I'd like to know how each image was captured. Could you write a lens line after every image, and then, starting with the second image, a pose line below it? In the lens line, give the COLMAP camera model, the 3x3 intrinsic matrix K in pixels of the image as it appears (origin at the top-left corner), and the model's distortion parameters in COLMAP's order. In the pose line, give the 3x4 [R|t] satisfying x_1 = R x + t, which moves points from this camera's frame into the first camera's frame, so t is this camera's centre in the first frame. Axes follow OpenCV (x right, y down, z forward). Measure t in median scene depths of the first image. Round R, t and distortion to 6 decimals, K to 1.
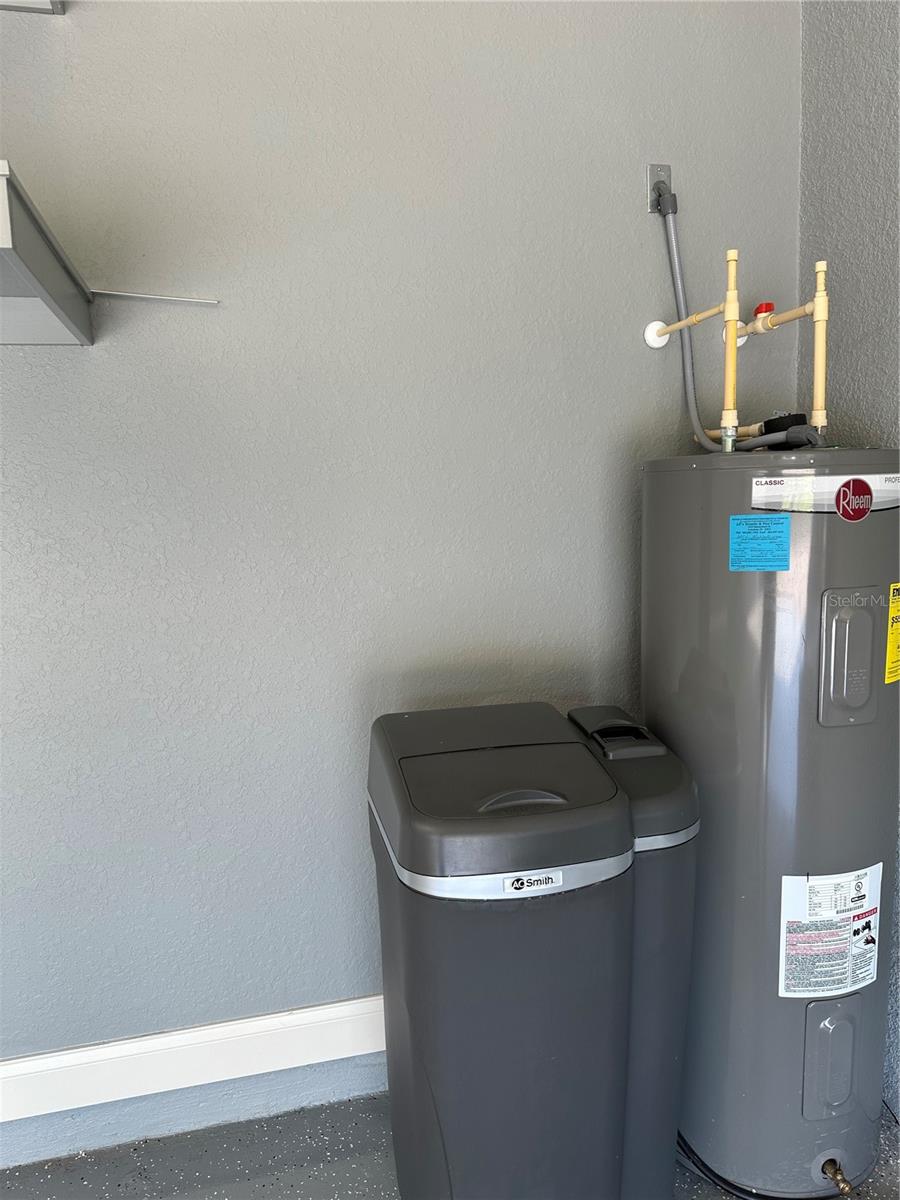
lens RADIAL K [[848.4, 0, 453.1], [0, 848.4, 609.1], [0, 0, 1]] dist [0.066345, -0.084434]
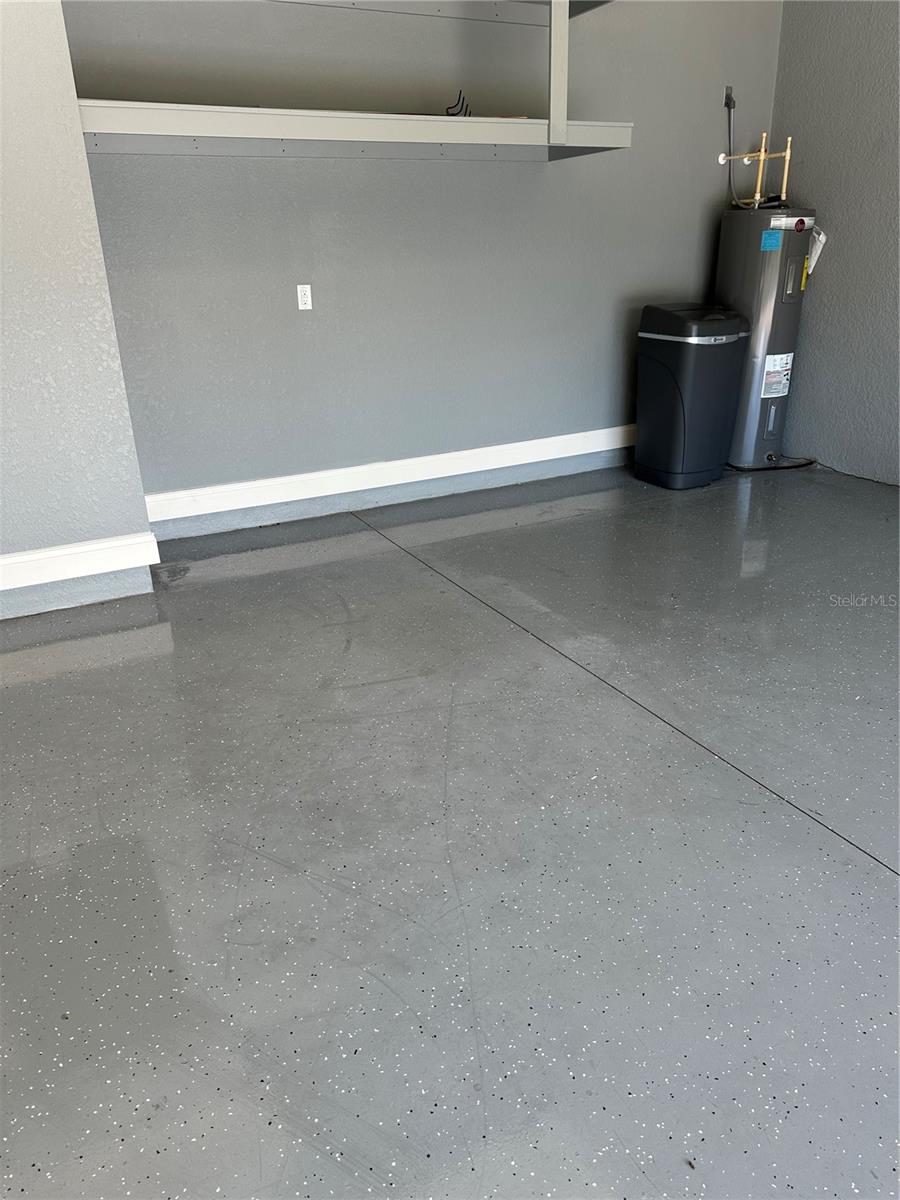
lens RADIAL K [[843.5, 0, 452.8], [0, 843.5, 604.3], [0, 0, 1]] dist [0.020282, -0.005907]
pose [[0.972301, -0.084173, 0.218049, -1.457819], [0.027019, 0.967127, 0.252855, 0.366851], [-0.232165, -0.239960, 0.942613, -1.842502]]
